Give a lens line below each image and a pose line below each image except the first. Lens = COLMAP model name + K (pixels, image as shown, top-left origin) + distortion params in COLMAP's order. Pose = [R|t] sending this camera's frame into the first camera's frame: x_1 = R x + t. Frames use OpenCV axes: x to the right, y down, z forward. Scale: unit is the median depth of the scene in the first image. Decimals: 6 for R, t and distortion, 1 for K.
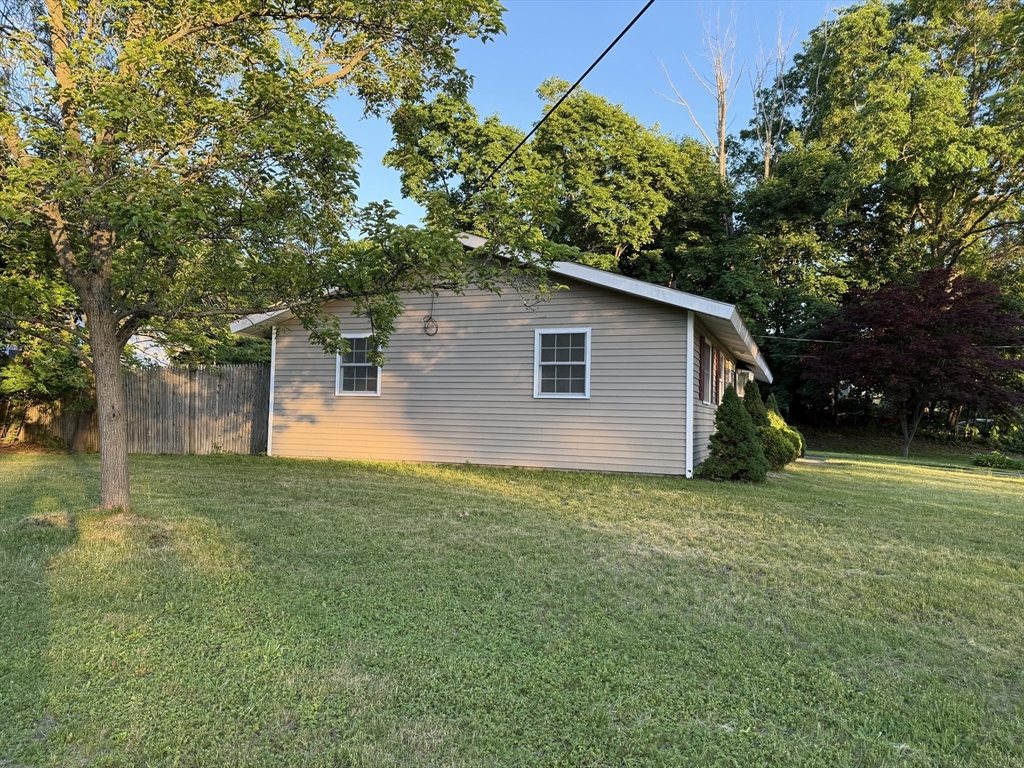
lens RADIAL K [[727.9, 0, 494.2], [0, 727.9, 383.5], [0, 0, 1]] dist [0.171620, -0.315631]
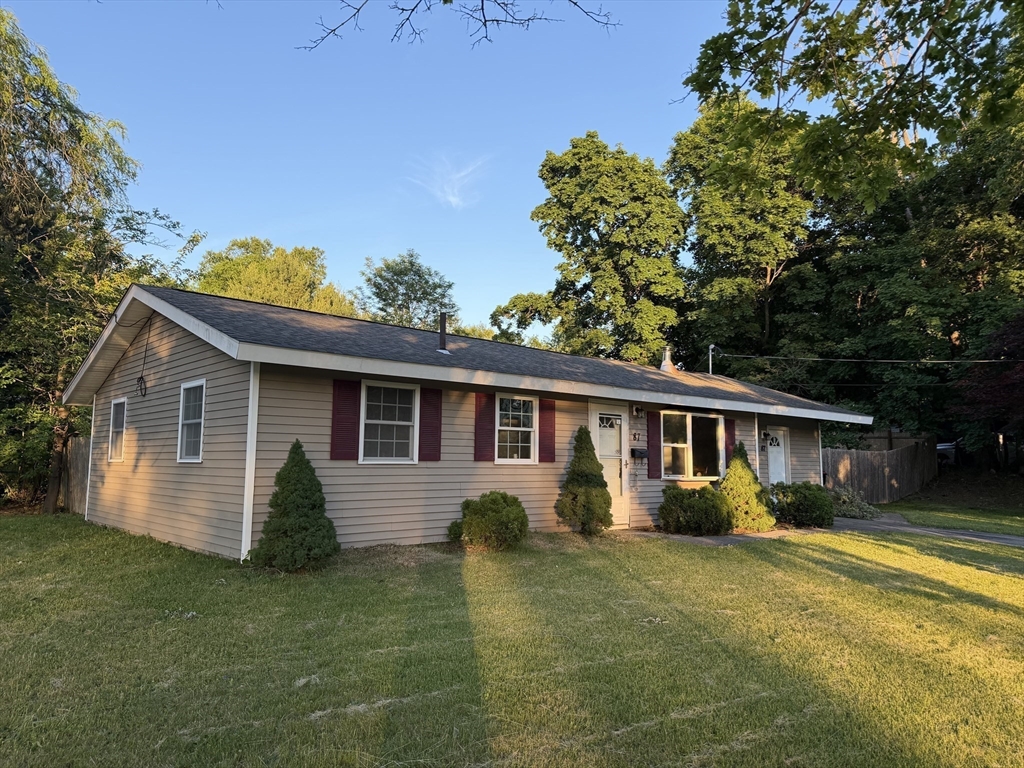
lens RADIAL K [[725.3, 0, 512.0], [0, 725.3, 384.0], [0, 0, 1]] dist [0.079533, -0.081127]
pose [[0.895413, -0.067637, -0.440068, 0.290018], [0.036623, 0.996233, -0.078600, 0.003497], [0.443727, 0.054263, 0.894518, 0.137792]]
